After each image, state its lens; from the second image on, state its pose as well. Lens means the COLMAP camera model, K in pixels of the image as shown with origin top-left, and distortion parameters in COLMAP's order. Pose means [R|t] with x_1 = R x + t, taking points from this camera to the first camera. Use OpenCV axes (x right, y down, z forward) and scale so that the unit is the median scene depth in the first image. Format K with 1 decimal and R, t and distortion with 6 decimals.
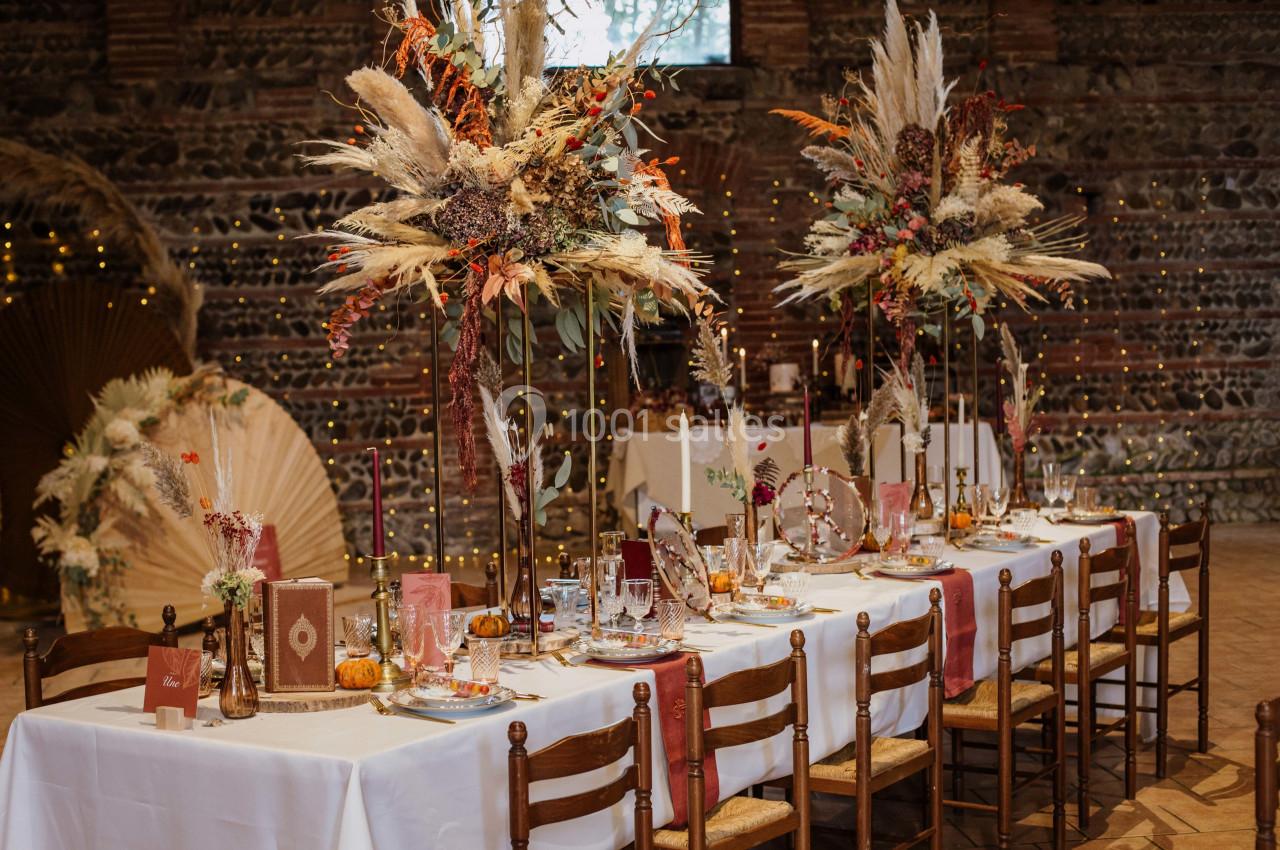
lens RADIAL K [[2046.3, 0, 579.2], [0, 2046.3, 427.4], [0, 0, 1]] dist [-0.123375, -0.017928]
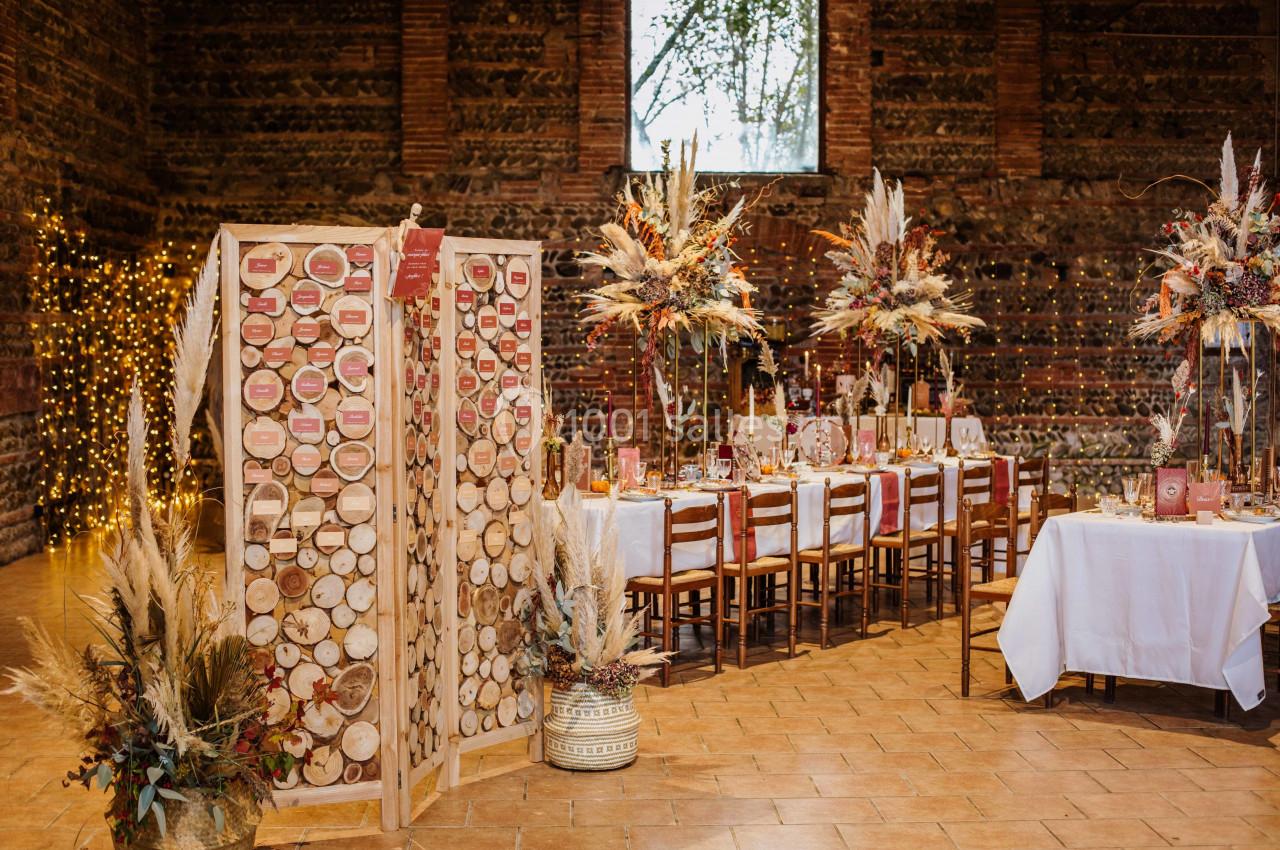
lens RADIAL K [[1842.0, 0, 640.0], [0, 1842.0, 425.0], [0, 0, 1]] dist [-0.129330, 0.053637]
pose [[0.998550, 0.033290, -0.042315, 0.009255], [-0.033637, 0.999406, -0.007525, 0.024863], [0.042040, 0.008937, 0.999076, -0.424611]]
